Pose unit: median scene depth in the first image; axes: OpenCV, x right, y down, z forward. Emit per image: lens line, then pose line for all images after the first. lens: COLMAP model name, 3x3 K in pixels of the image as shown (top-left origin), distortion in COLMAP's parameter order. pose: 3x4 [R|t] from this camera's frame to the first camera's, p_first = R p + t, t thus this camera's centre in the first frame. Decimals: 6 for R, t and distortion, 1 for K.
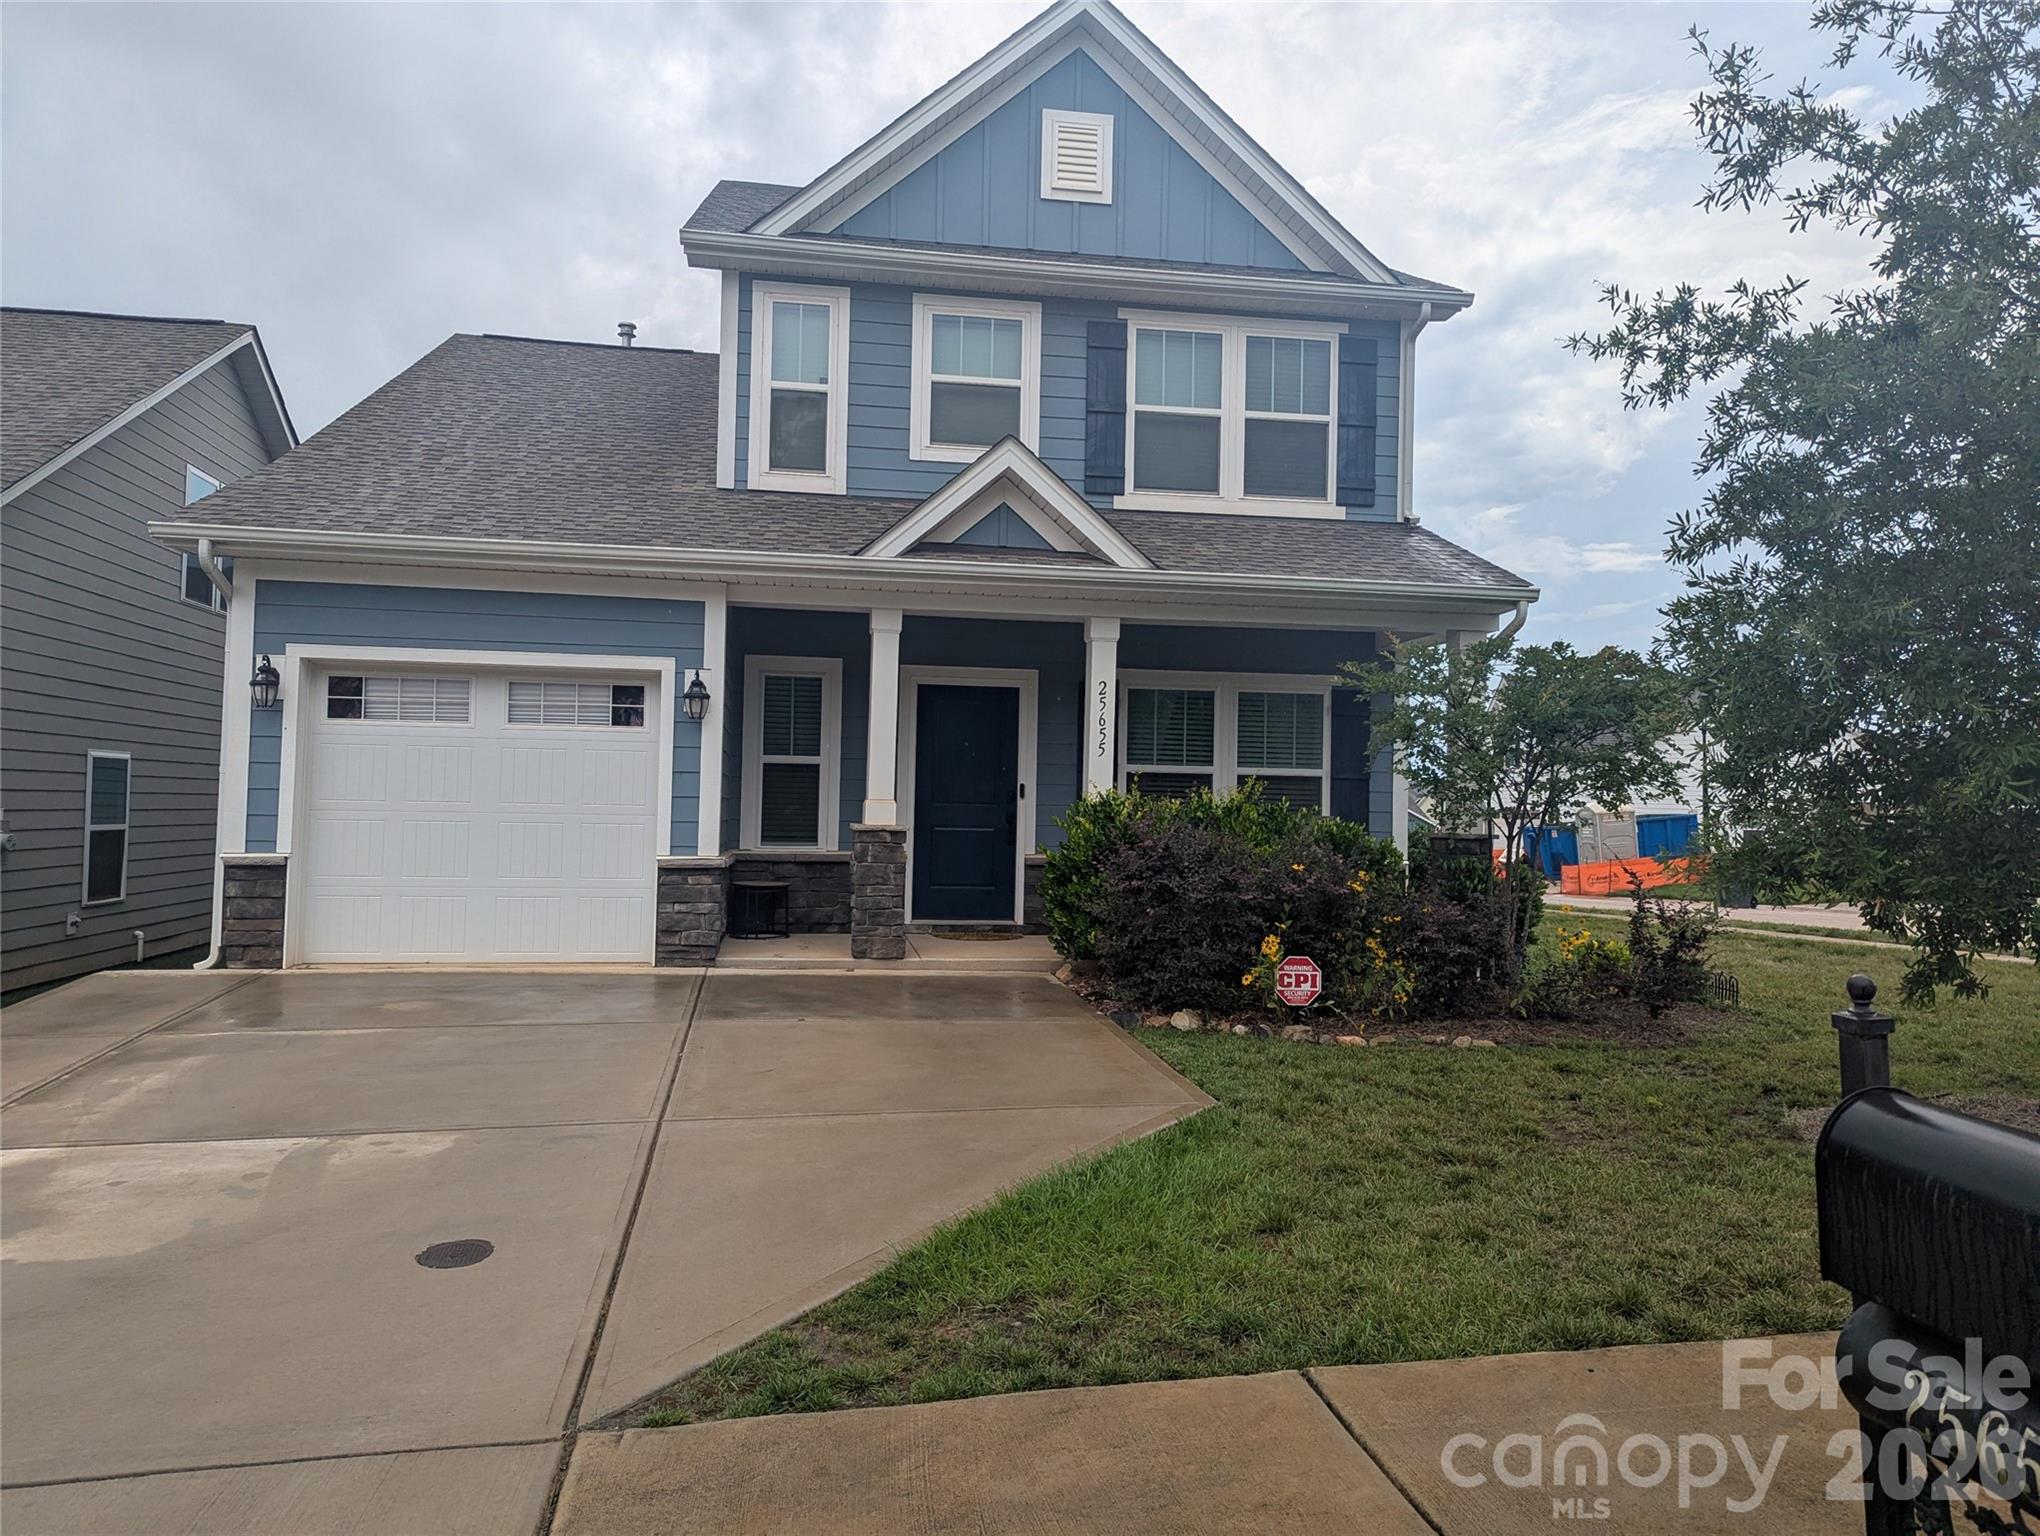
lens RADIAL K [[1428.0, 0, 1018.3], [0, 1428.0, 756.6], [0, 0, 1]] dist [0.045979, -0.042449]
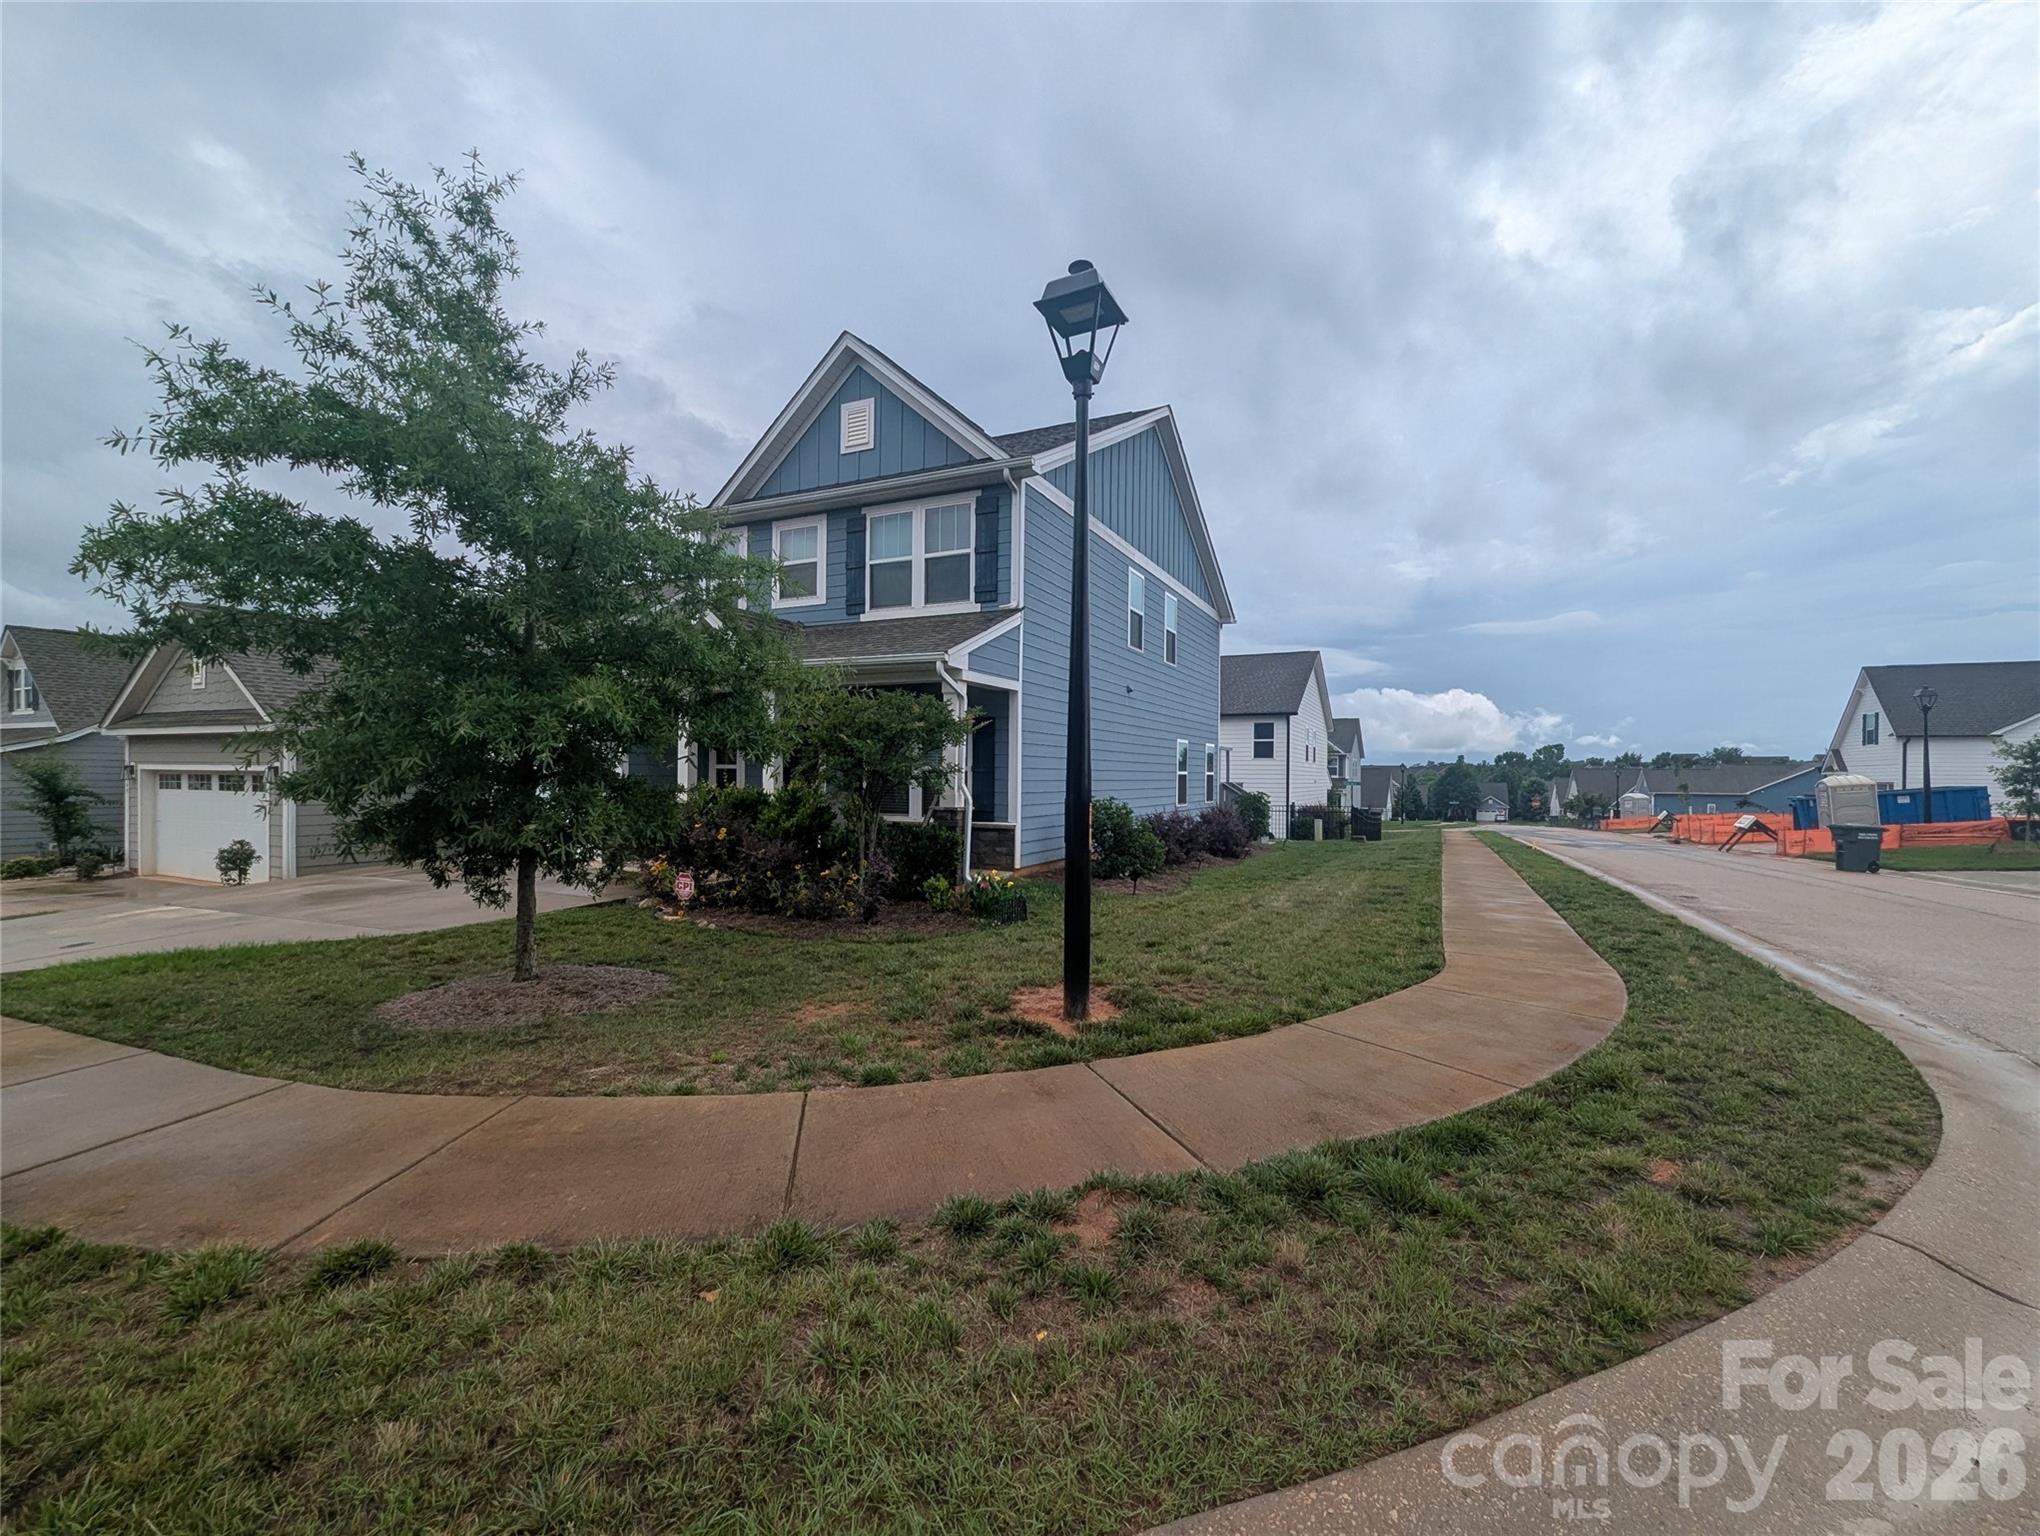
lens RADIAL K [[846.0, 0, 1028.6], [0, 846.0, 770.5], [0, 0, 1]] dist [-0.006600, -0.000585]
pose [[0.836289, -0.016055, -0.548054, 1.003520], [0.025398, 0.999633, 0.009471, 0.006988], [0.547700, -0.021840, 0.836390, 0.292256]]
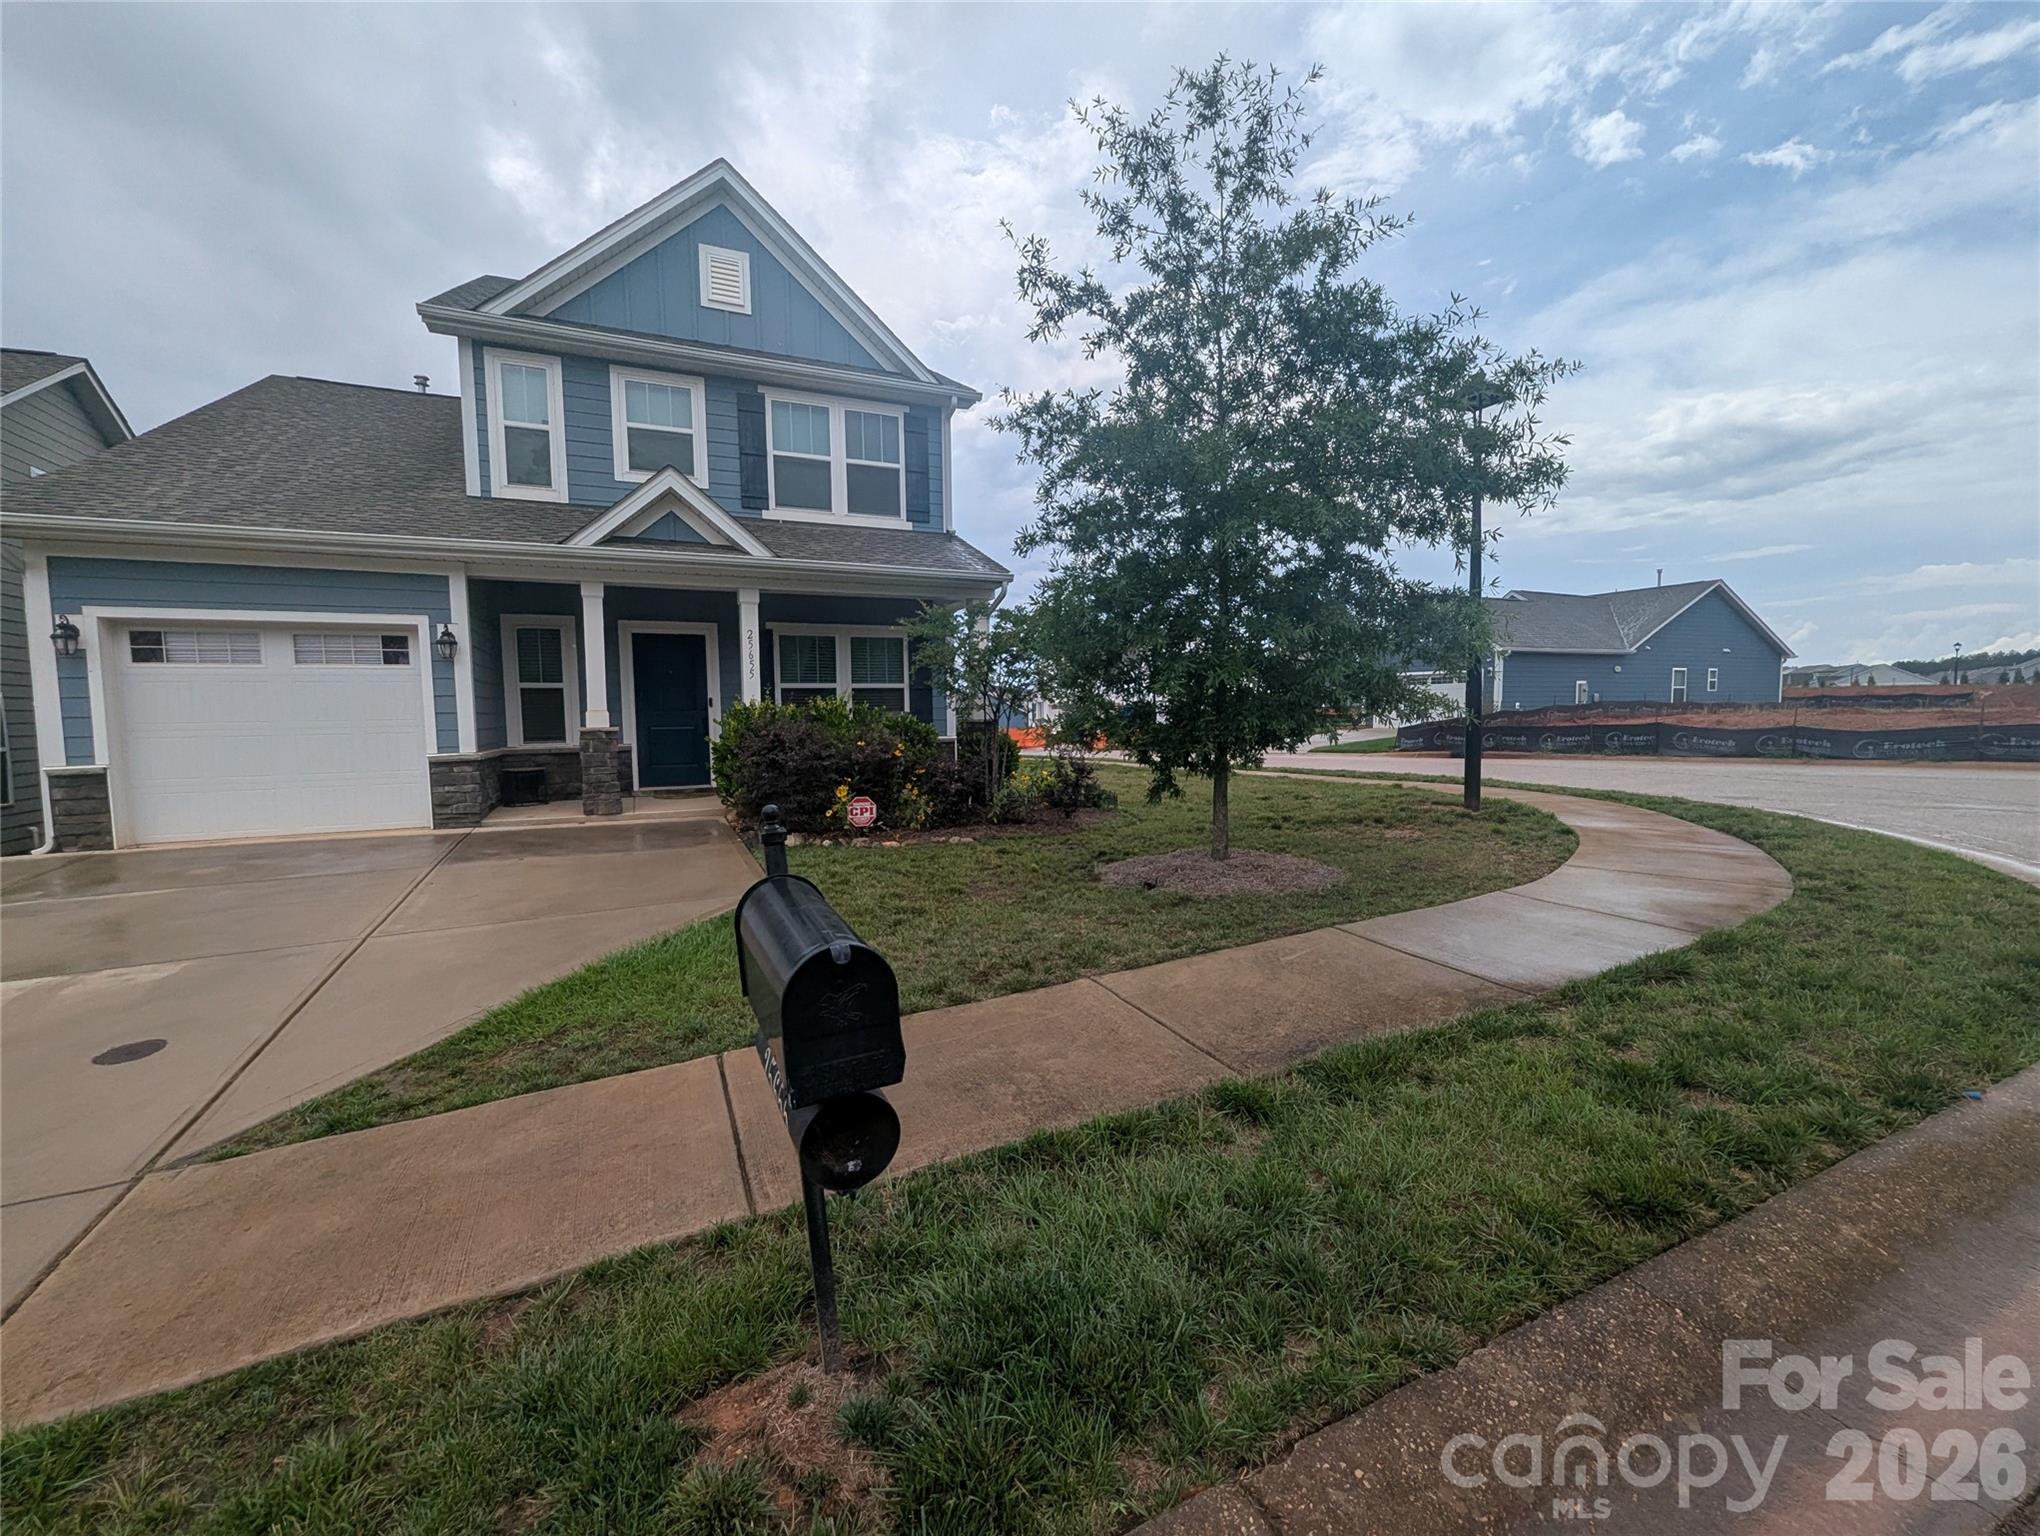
lens RADIAL K [[846.0, 0, 1037.7], [0, 846.0, 776.0], [0, 0, 1]] dist [-0.006600, -0.000585]
pose [[0.957996, -0.053770, 0.281697, 0.098961], [0.020914, 0.992749, 0.118370, 0.002994], [-0.286019, -0.107506, 0.952174, 0.008127]]
